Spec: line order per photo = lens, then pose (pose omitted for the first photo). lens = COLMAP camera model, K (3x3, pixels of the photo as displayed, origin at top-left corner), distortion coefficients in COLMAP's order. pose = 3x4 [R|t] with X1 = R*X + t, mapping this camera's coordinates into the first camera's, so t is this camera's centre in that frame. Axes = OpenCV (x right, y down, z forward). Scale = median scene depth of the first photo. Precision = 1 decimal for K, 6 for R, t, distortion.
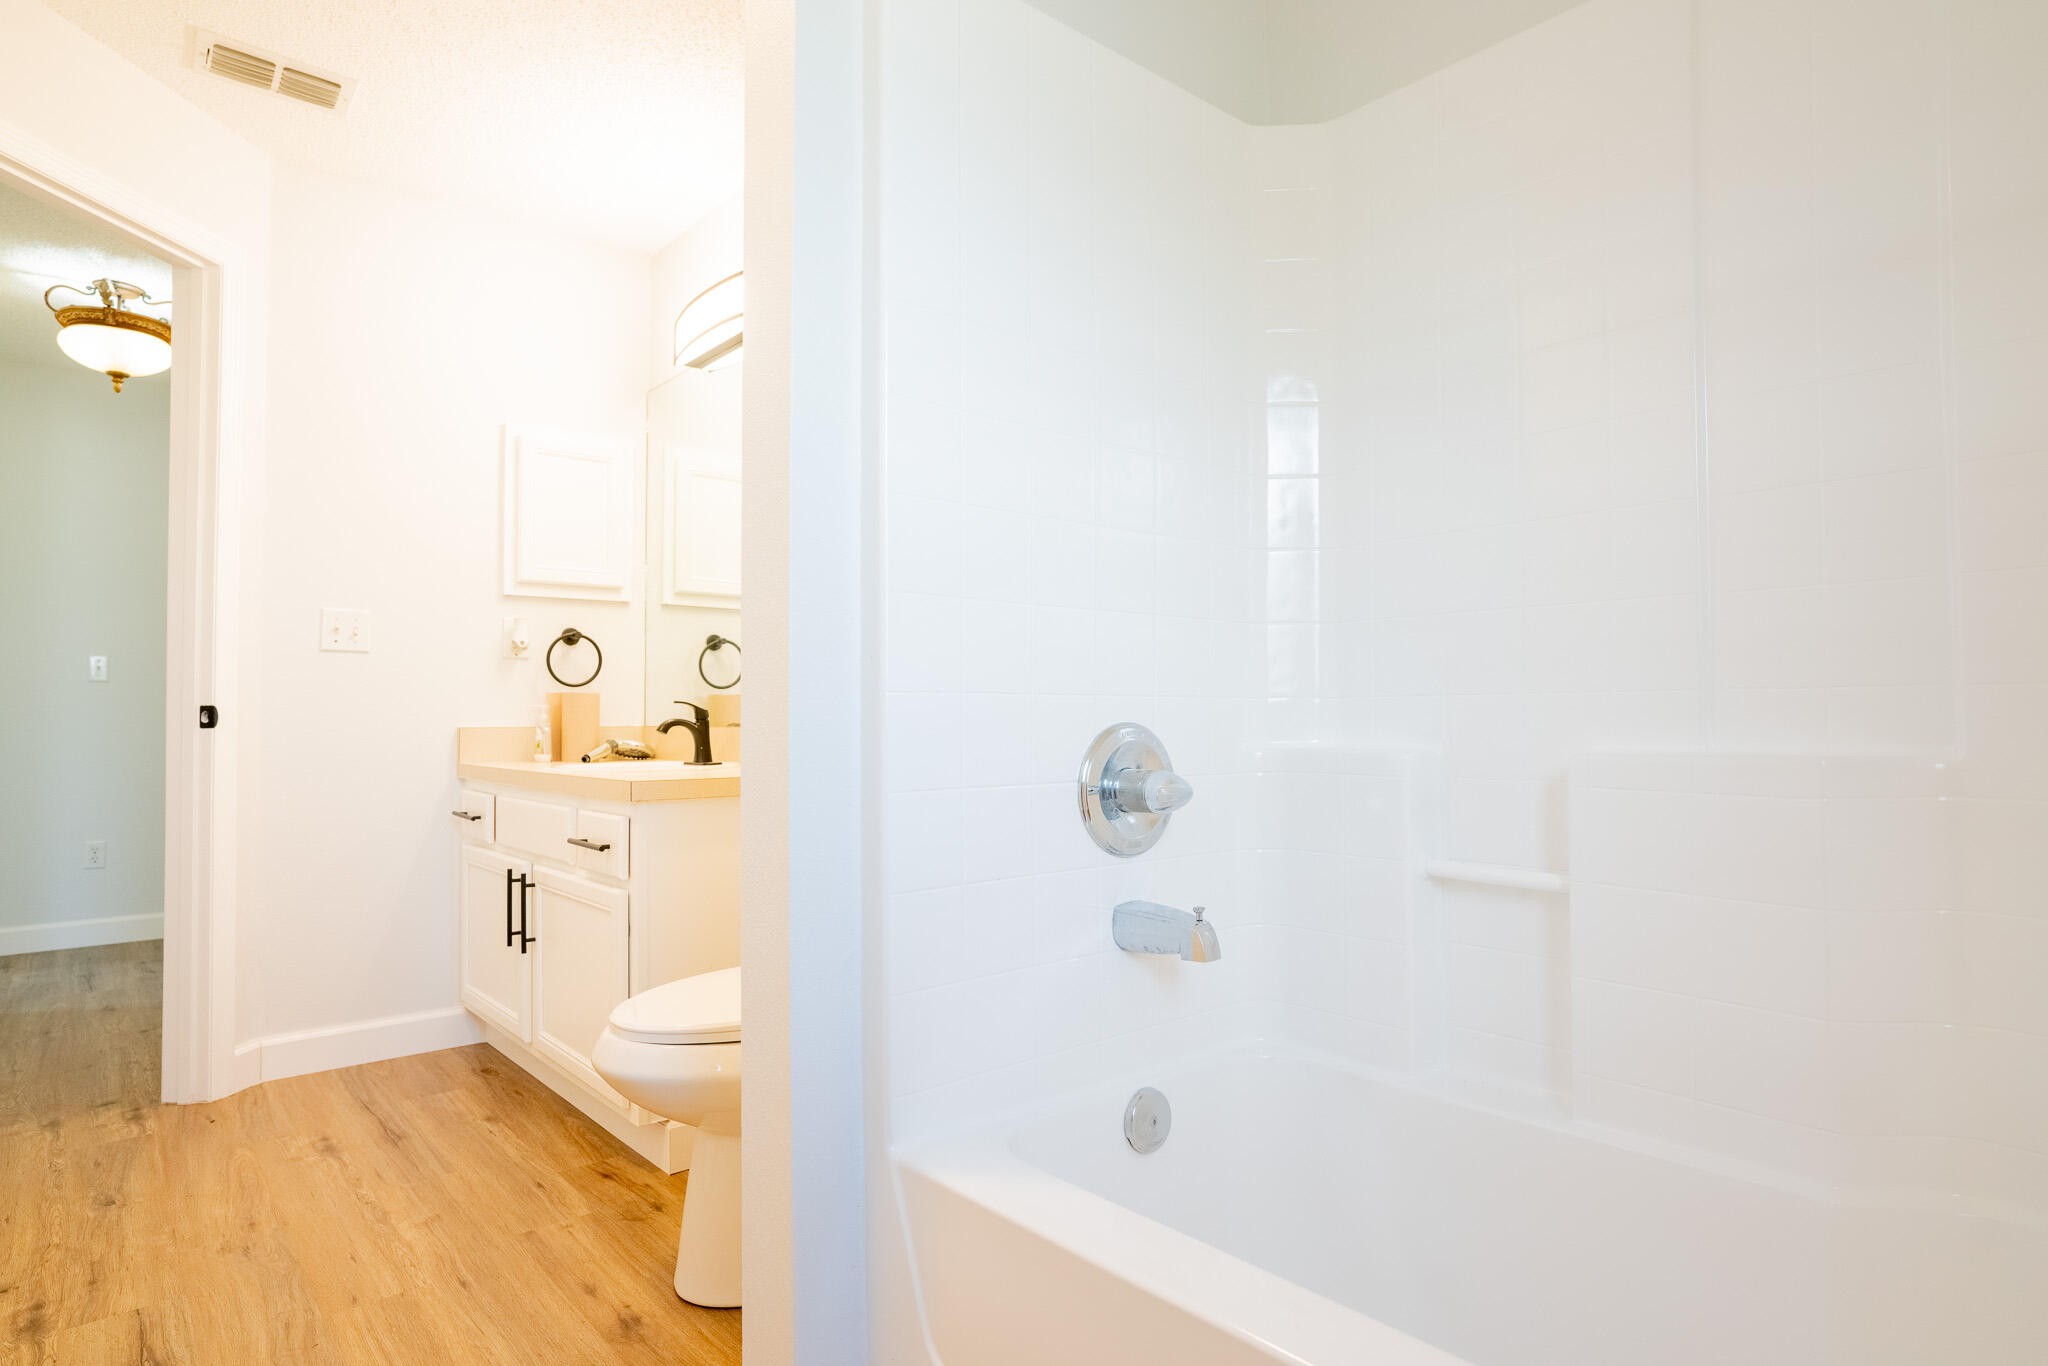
lens RADIAL K [[1108.5, 0, 1019.2], [0, 1108.5, 688.8], [0, 0, 1]] dist [-0.000949, -0.000088]
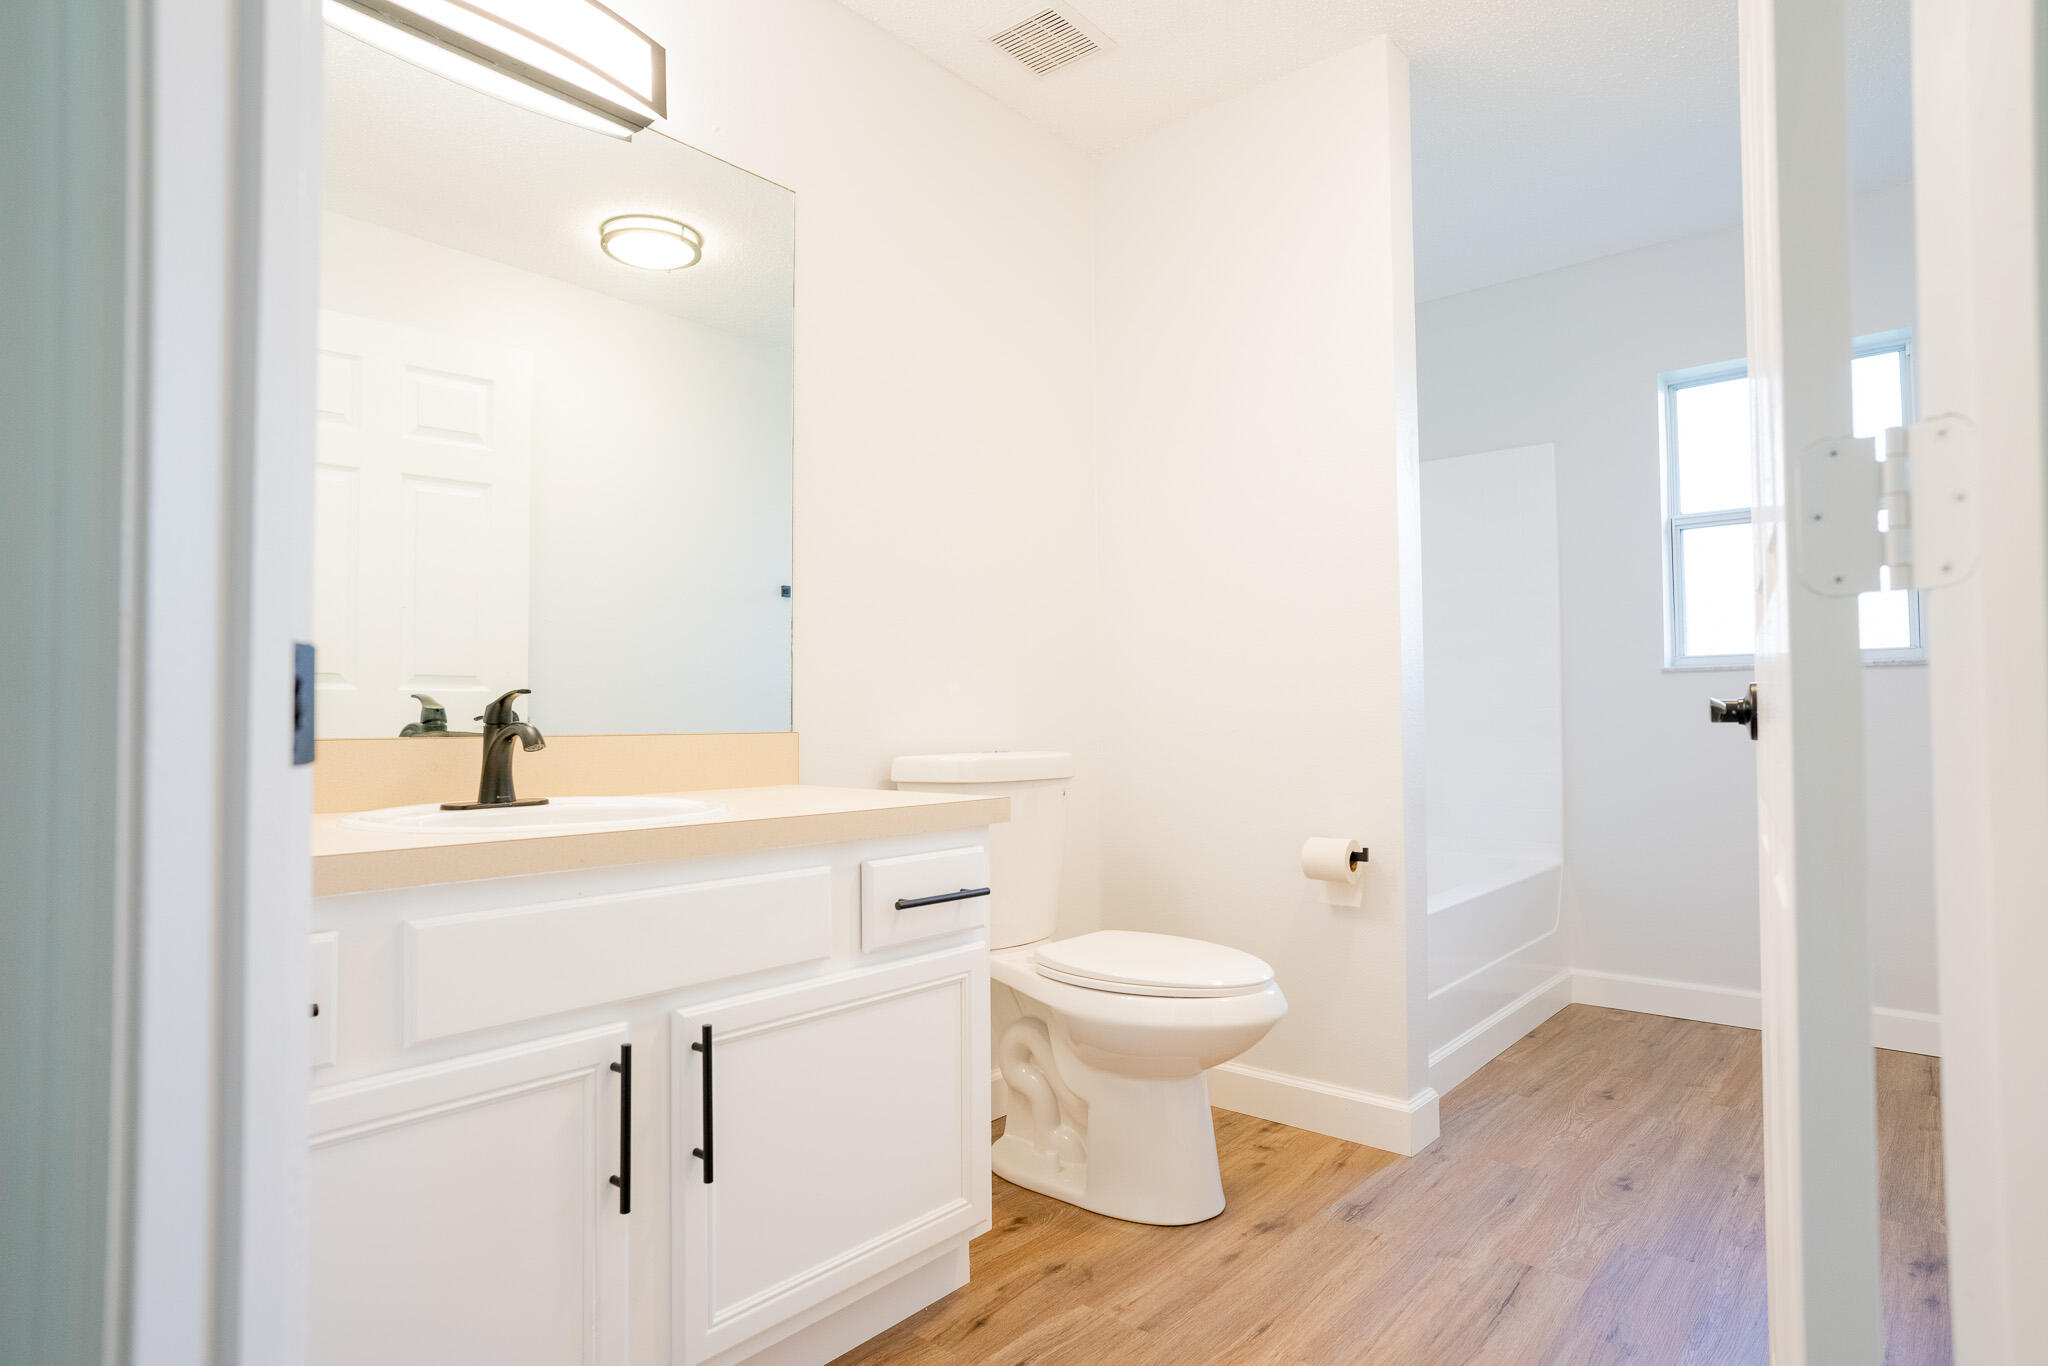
lens RADIAL K [[1108.5, 0, 1019.4], [0, 1108.5, 687.2], [0, 0, 1]] dist [-0.000949, -0.000088]
pose [[-0.145566, 0.028202, 0.988946, -1.269558], [-0.025967, 0.999140, -0.032315, 0.030939], [-0.989008, -0.030384, -0.144709, 1.221526]]
